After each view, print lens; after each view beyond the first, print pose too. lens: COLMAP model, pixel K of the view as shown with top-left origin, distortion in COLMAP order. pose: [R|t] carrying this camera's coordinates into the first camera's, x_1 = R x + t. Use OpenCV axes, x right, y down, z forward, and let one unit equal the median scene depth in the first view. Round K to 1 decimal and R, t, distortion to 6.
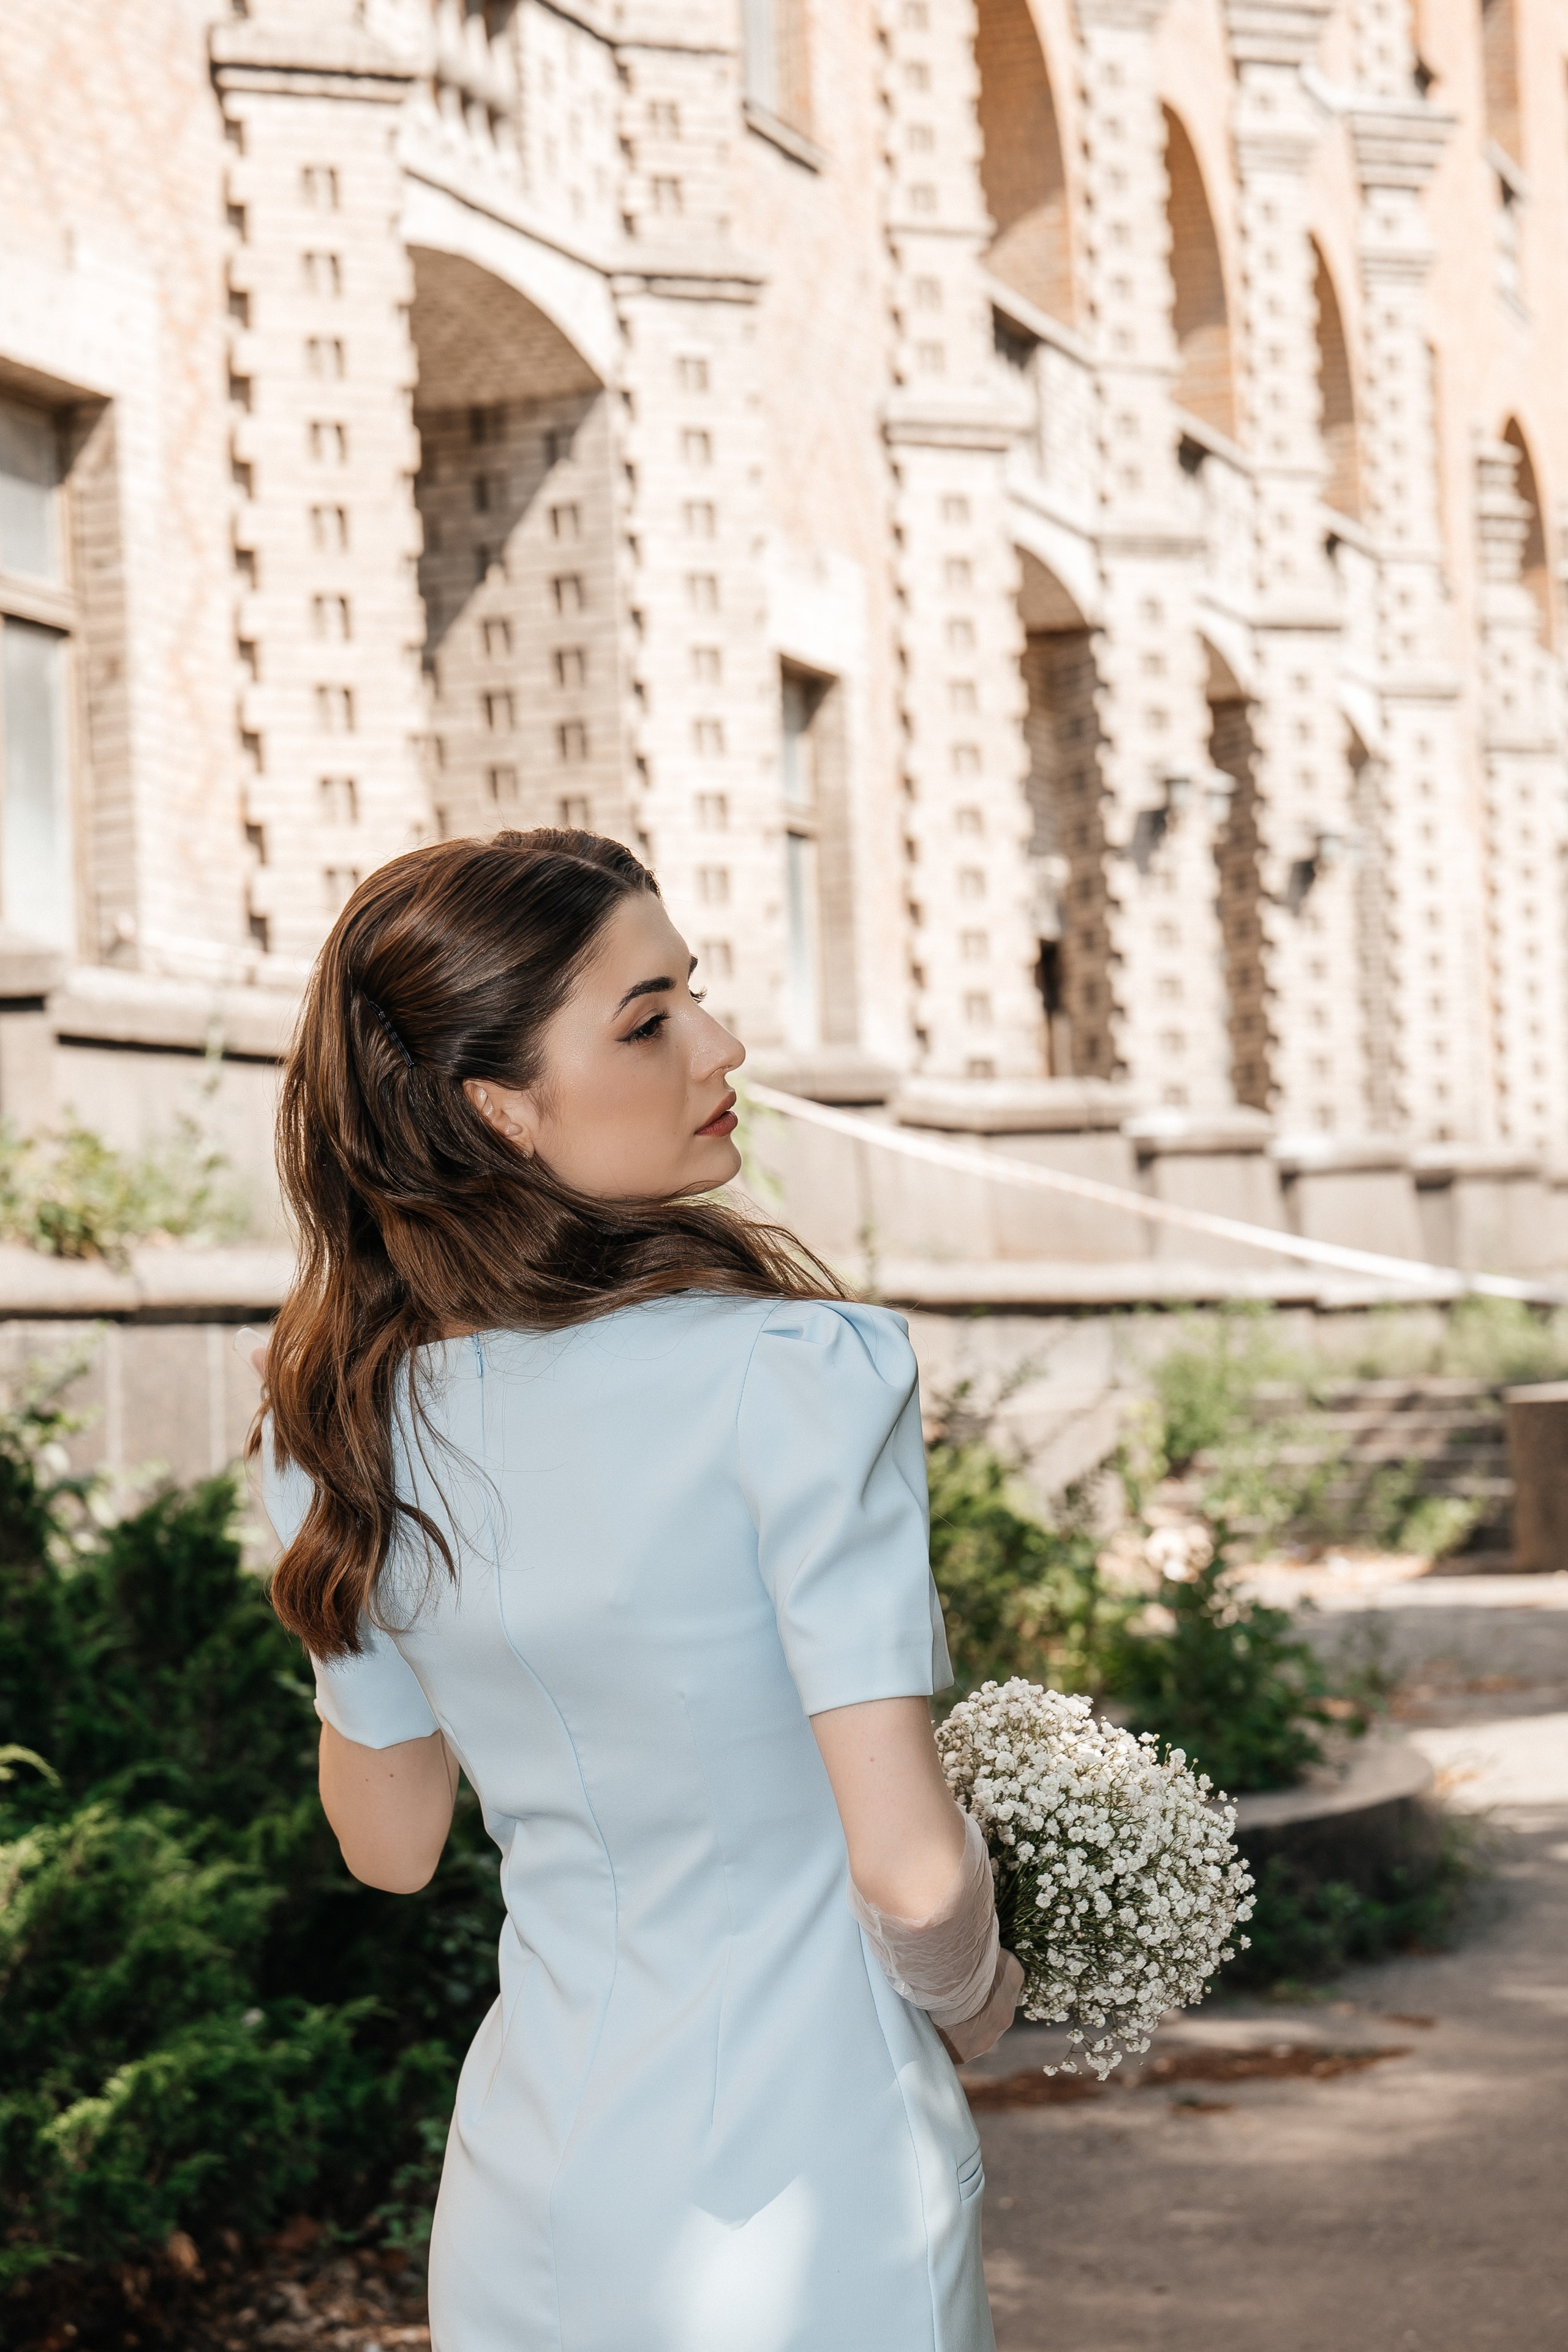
lens RADIAL K [[4369.7, 0, 781.6], [0, 4369.7, 1171.9], [0, 0, 1]] dist [0.087675, 0.000000]
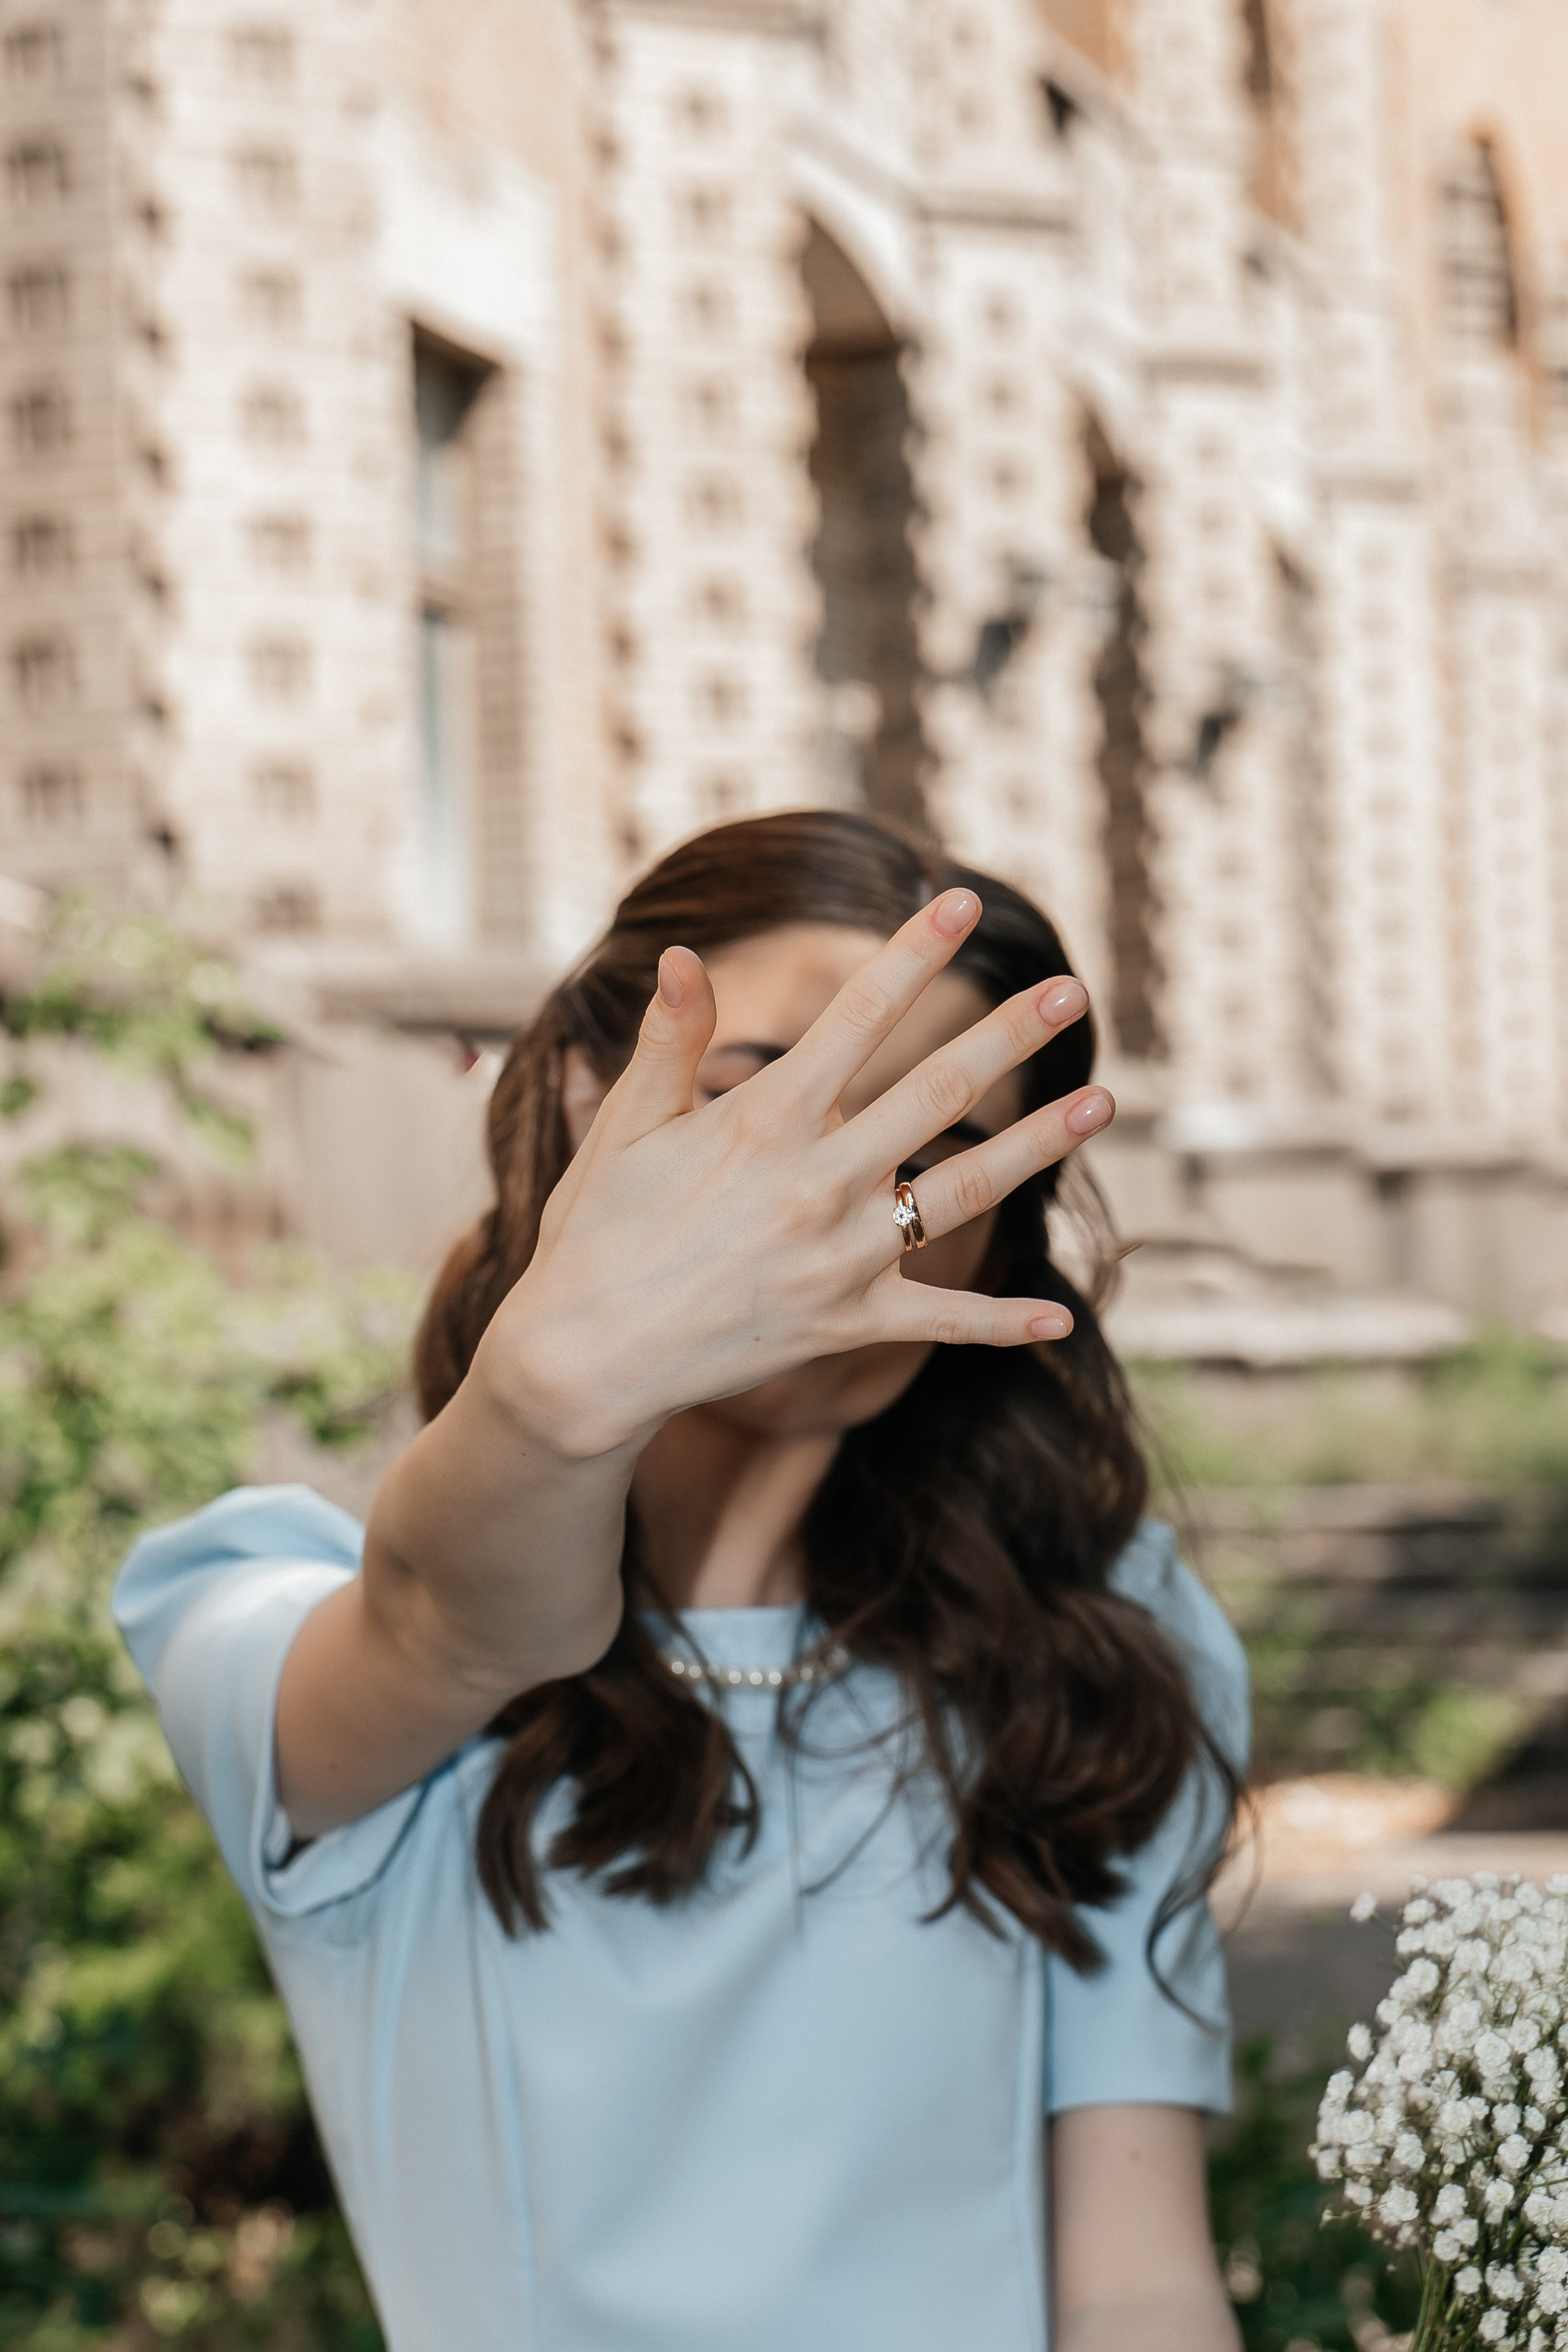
lens RADIAL K [[4097.7, 0, 784.8], [0, 4097.7, 1176.6], [0, 0, 1]] dist [-0.022879, 0.000000]
pose [[0.998935, 0.009025, 0.045246, 0.024696], [-0.009000, 0.999959, -0.000753, 0.003028], [-0.045251, 0.000345, 0.998976, 0.373604]]
